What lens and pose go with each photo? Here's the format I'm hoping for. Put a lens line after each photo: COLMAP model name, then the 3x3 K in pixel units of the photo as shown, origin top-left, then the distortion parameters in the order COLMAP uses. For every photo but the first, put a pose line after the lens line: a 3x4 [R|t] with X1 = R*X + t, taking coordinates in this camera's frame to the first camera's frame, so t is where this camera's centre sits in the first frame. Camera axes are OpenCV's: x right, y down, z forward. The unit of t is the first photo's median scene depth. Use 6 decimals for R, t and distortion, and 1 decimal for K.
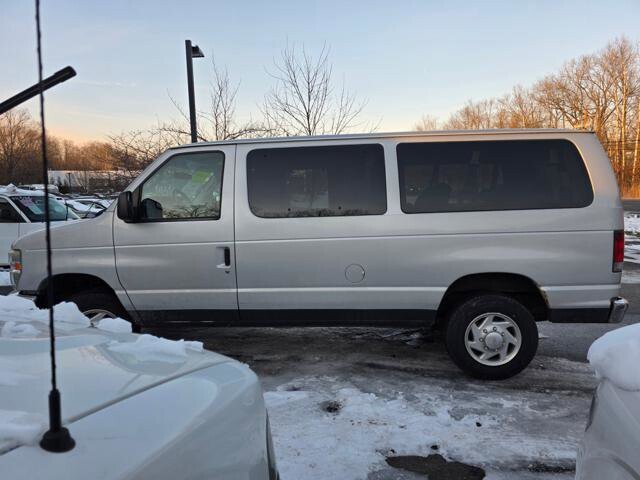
lens RADIAL K [[436.0, 0, 320.0], [0, 436.0, 240.0], [0, 0, 1]] dist [0.054551, -0.051423]
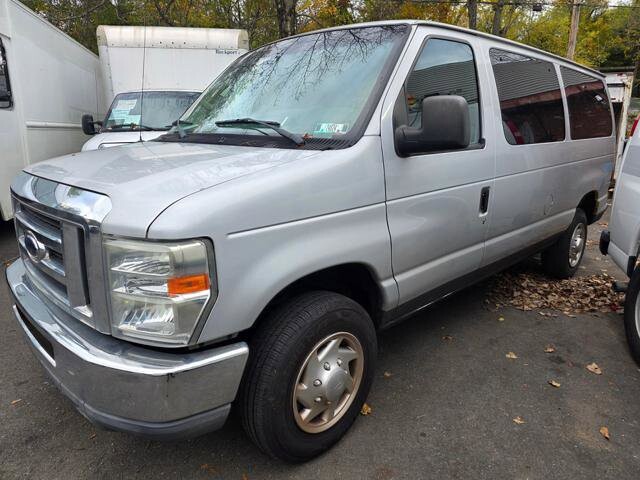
lens RADIAL K [[436.0, 0, 320.0], [0, 436.0, 240.0], [0, 0, 1]] dist [0.054551, -0.051423]
pose [[0.661275, -0.167322, 0.731245, -0.957651], [0.046713, 0.982099, 0.182479, -0.044258], [-0.748688, -0.086510, 0.657253, 0.734521]]
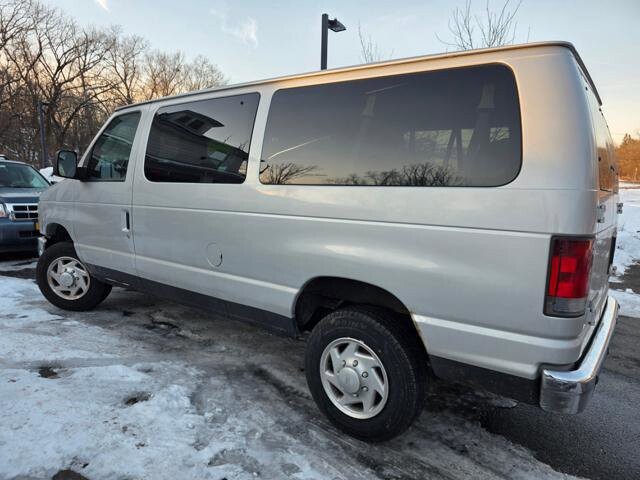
lens RADIAL K [[436.0, 0, 320.0], [0, 436.0, 240.0], [0, 0, 1]] dist [0.054551, -0.051423]
pose [[0.837417, 0.113444, -0.534663, 0.688083], [-0.097095, 0.993541, 0.058732, -0.018643], [0.537872, 0.002730, 0.843022, 0.407541]]
